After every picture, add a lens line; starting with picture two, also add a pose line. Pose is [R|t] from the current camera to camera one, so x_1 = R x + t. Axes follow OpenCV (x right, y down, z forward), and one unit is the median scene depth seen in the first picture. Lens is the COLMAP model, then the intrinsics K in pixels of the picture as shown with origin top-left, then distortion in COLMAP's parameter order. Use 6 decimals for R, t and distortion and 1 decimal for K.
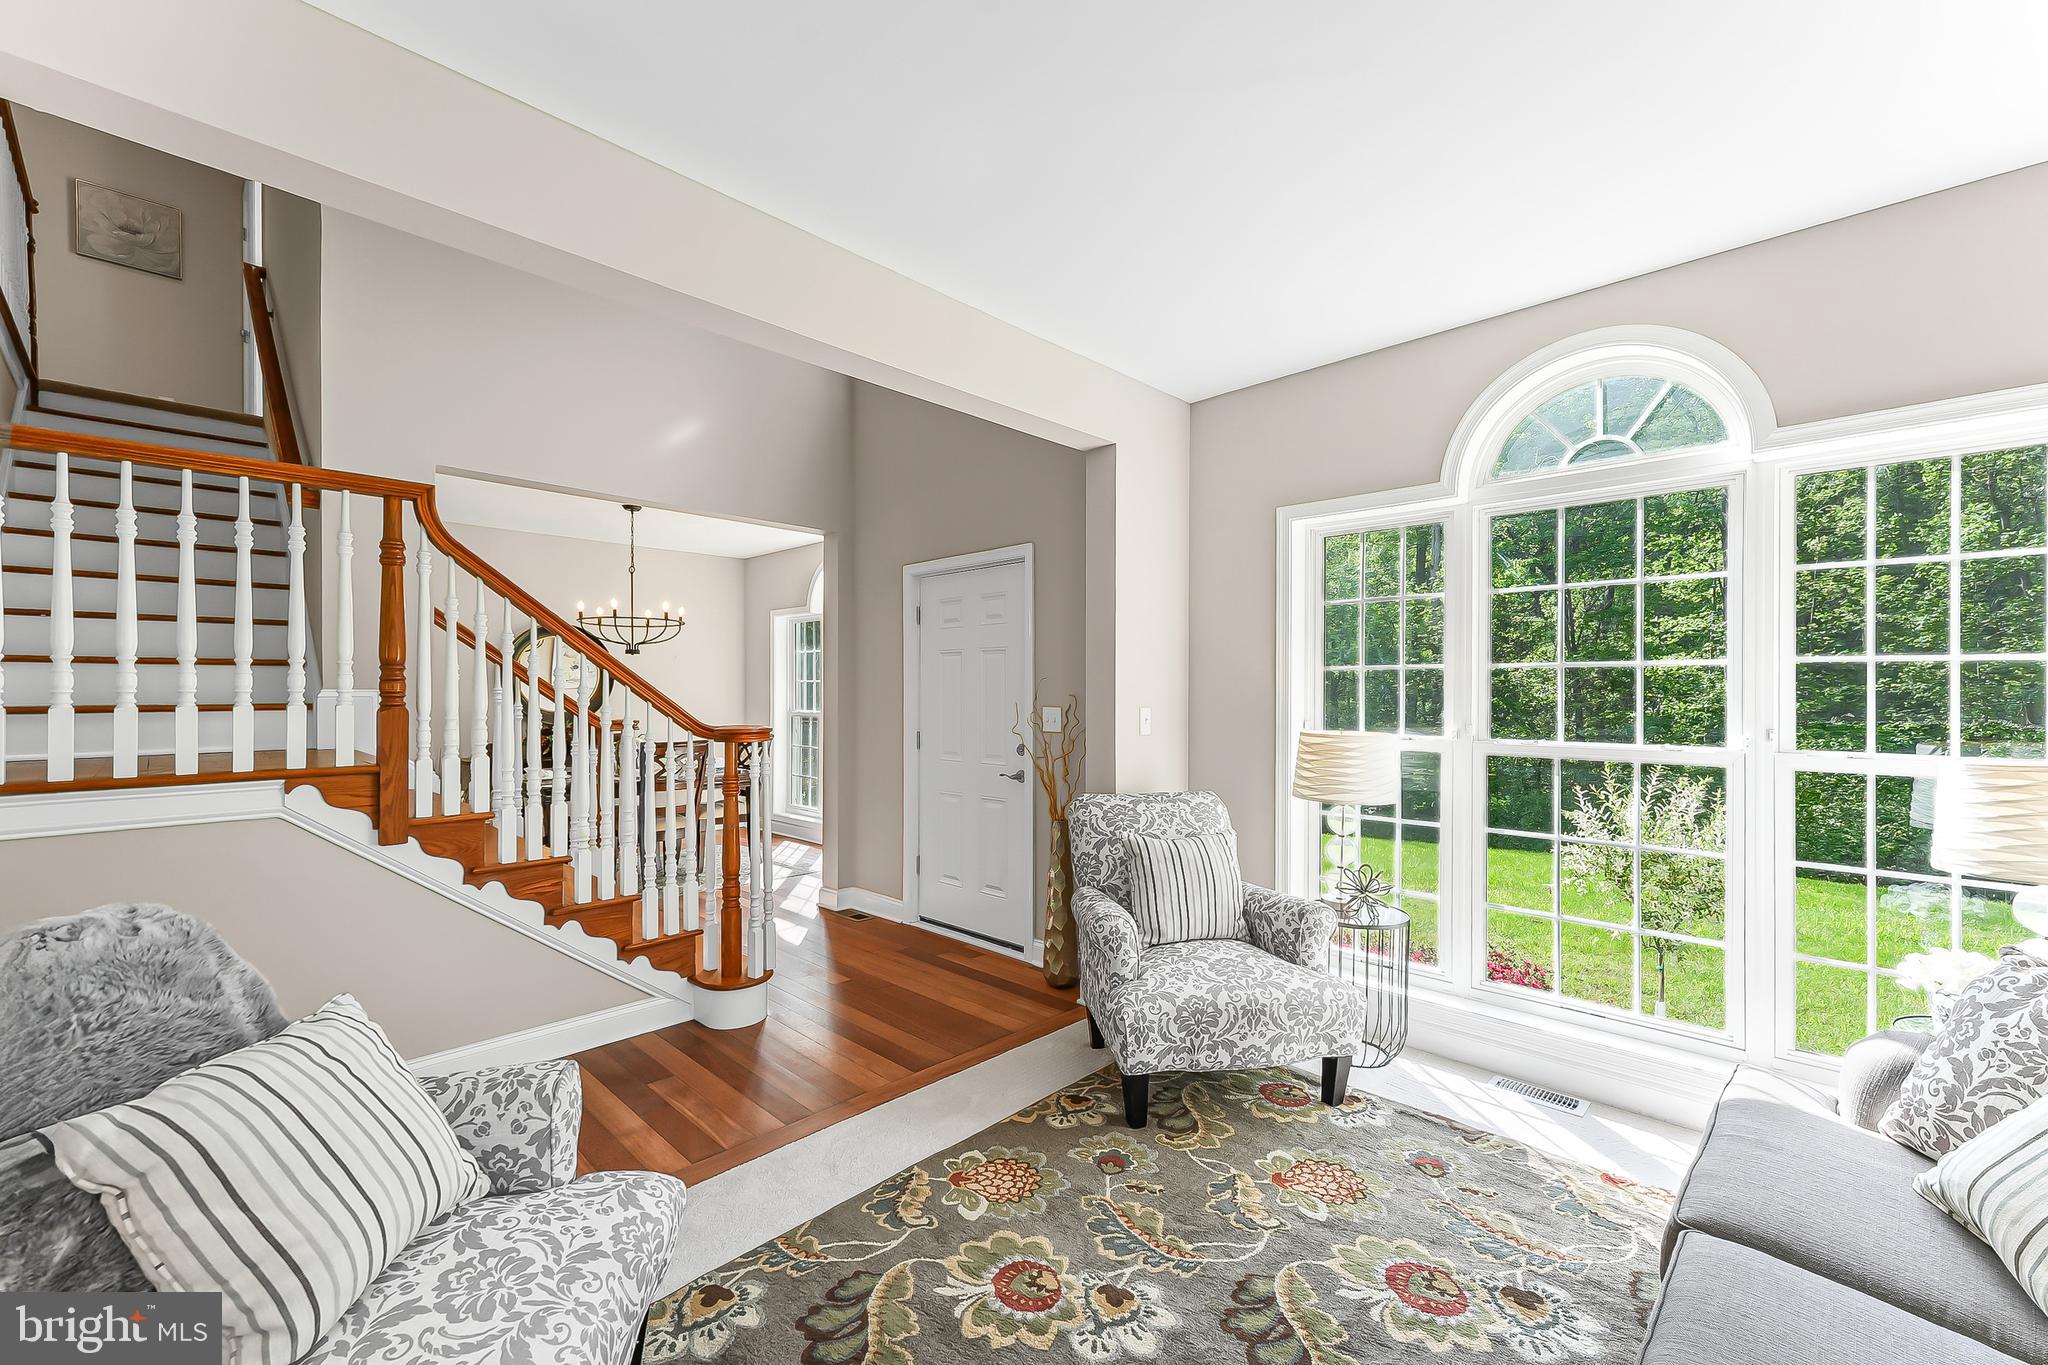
lens RADIAL K [[837.0, 0, 1024.0], [0, 837.0, 682.5], [0, 0, 1]] dist [-0.018087, 0.000232]
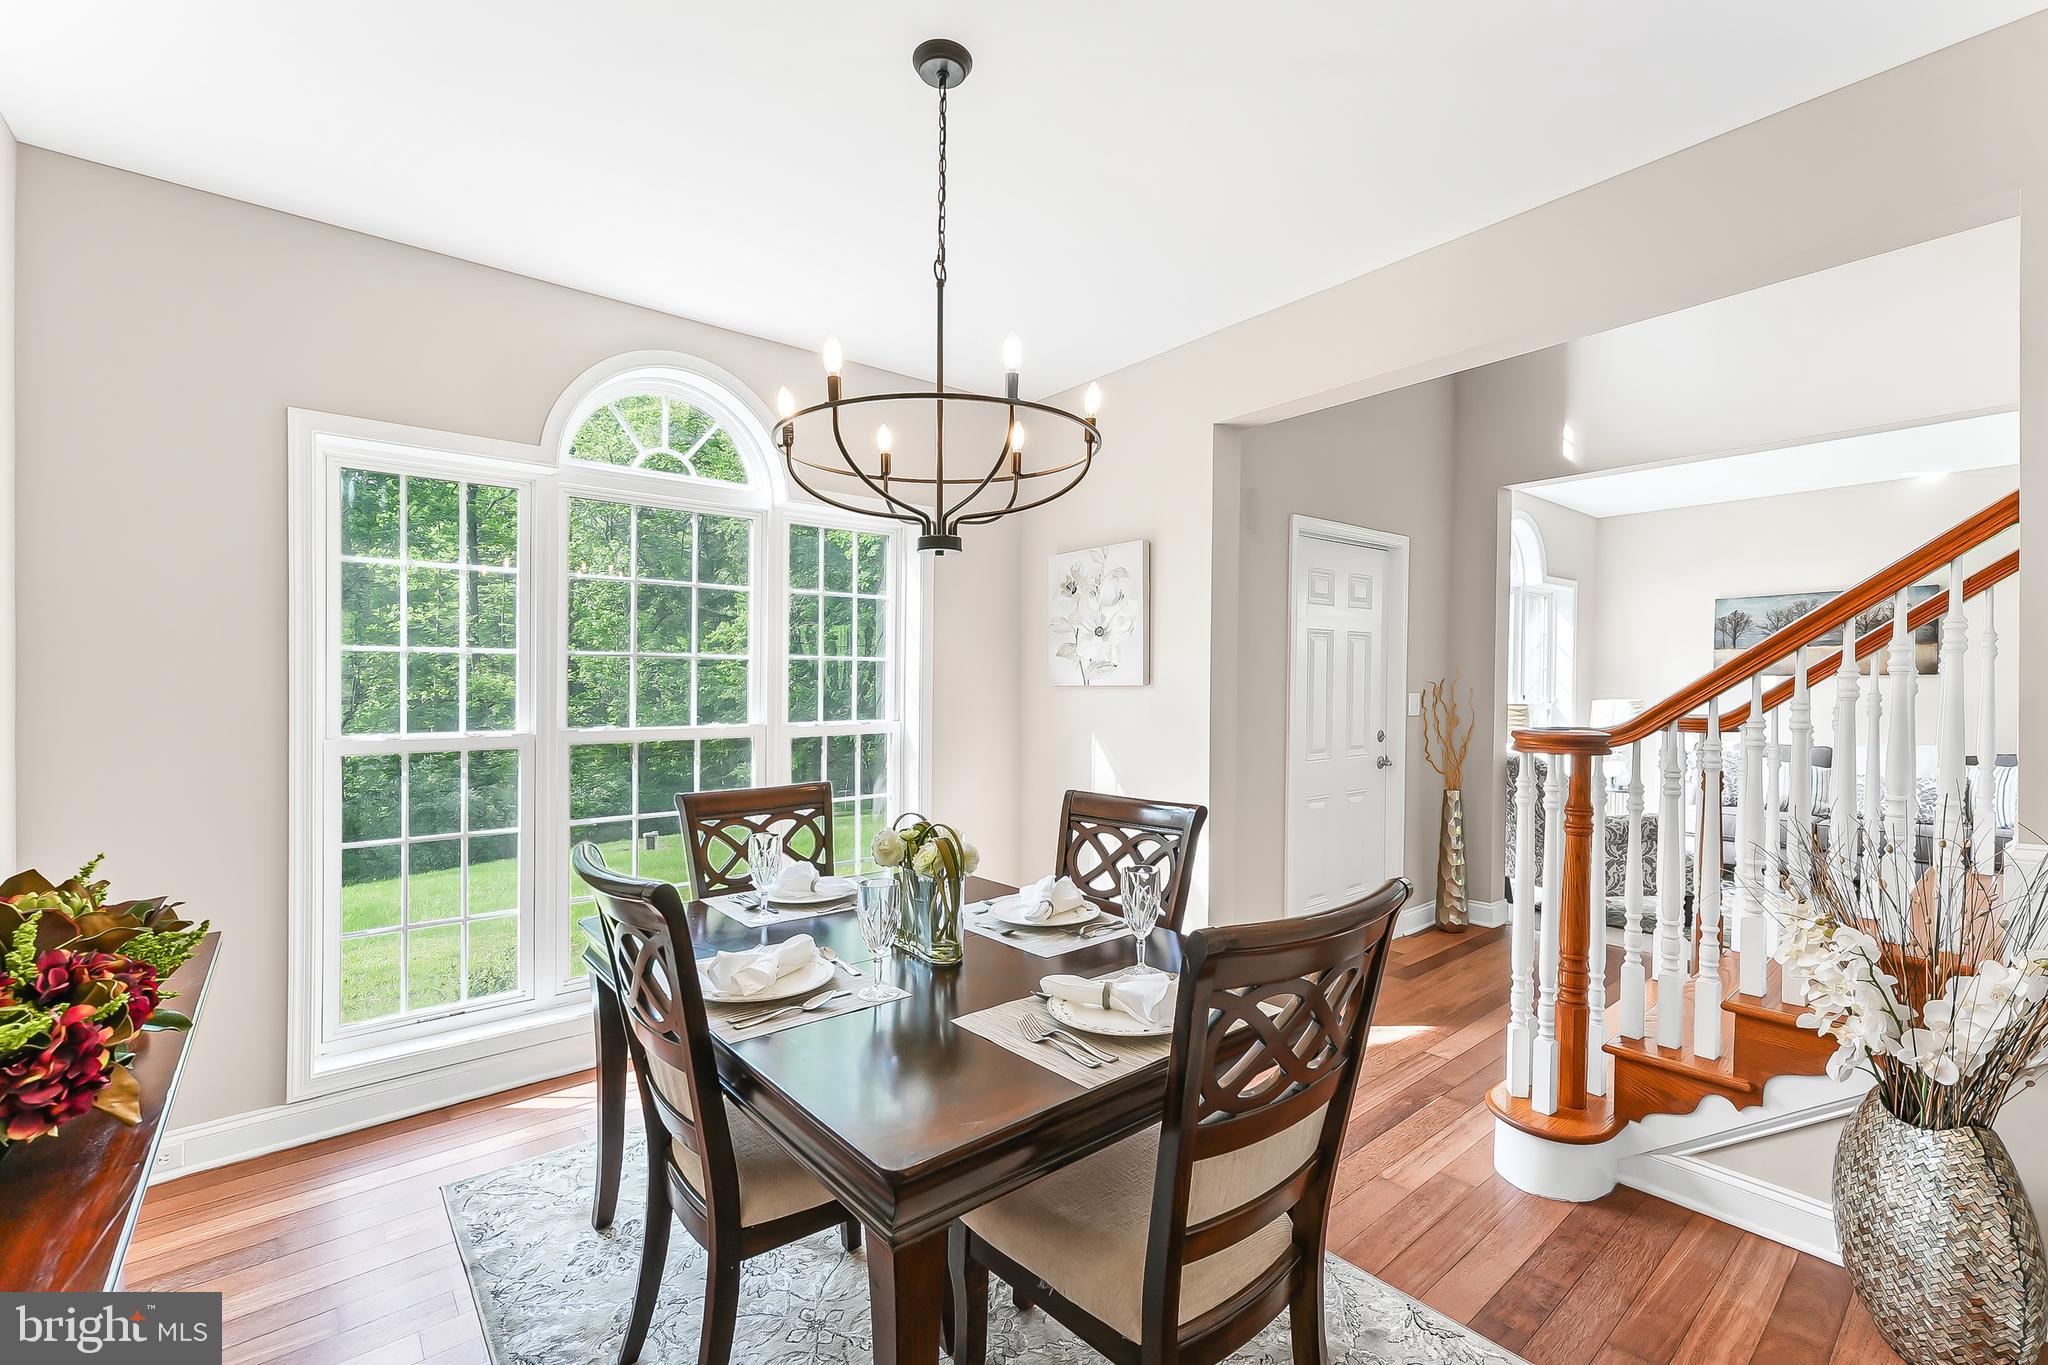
lens RADIAL K [[774.7, 0, 1024.0], [0, 774.7, 682.5], [0, 0, 1]] dist [0.081649, 0.000010]
pose [[0.159424, -0.007985, 0.987178, -0.274364], [-0.002716, 0.999960, 0.008527, 0.002619], [-0.987207, -0.004041, 0.159395, 0.348149]]
